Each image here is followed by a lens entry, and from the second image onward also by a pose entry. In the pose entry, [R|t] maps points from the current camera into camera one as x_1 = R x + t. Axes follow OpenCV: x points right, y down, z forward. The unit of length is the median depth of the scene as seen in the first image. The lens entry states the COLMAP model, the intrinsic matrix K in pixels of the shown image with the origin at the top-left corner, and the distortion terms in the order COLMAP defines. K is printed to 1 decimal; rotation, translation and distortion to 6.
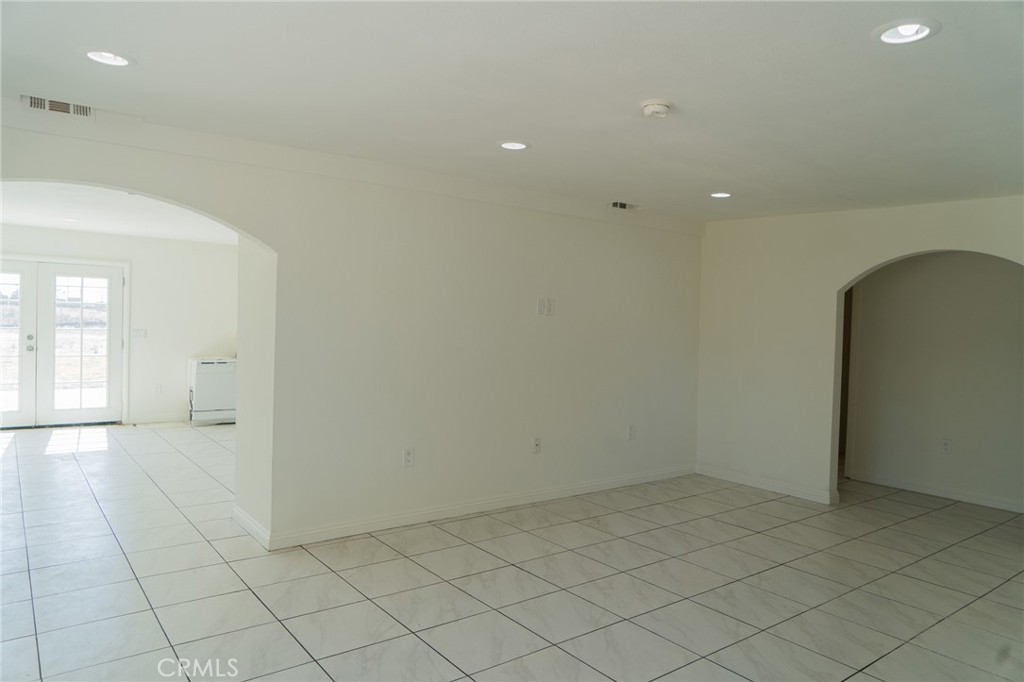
lens RADIAL K [[706.3, 0, 510.1], [0, 706.3, 339.7], [0, 0, 1]] dist [-0.037583, 0.027936]
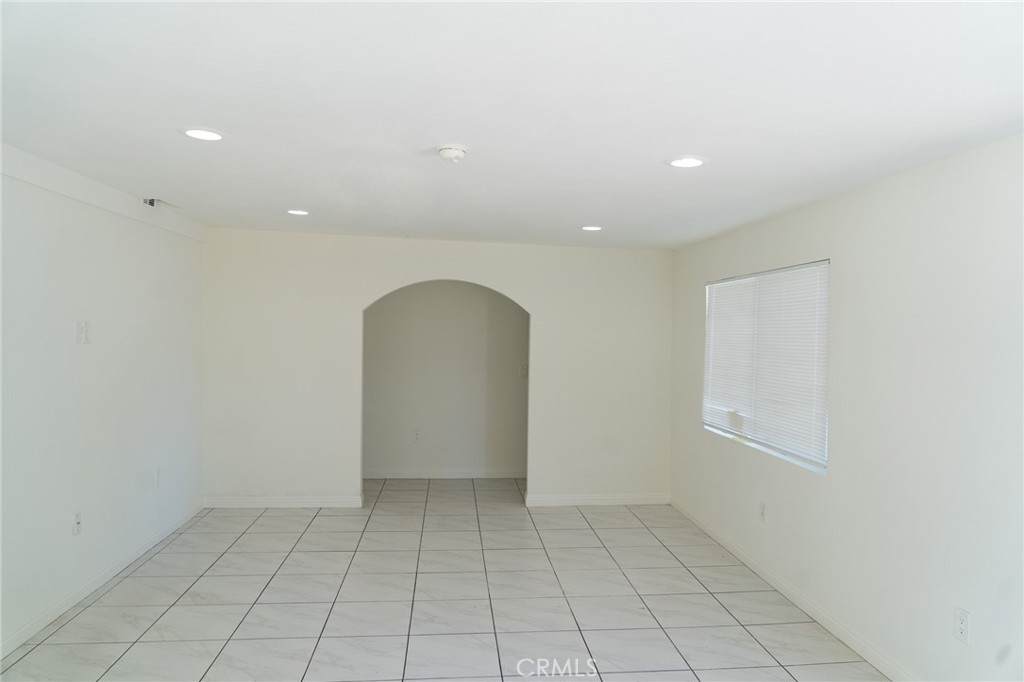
lens RADIAL K [[706.3, 0, 509.7], [0, 706.3, 336.0], [0, 0, 1]] dist [-0.037583, 0.027936]
pose [[0.487279, -0.034045, 0.872582, -0.415541], [0.012487, 0.999409, 0.032020, -0.068854], [-0.873157, -0.004706, 0.487416, 0.297785]]
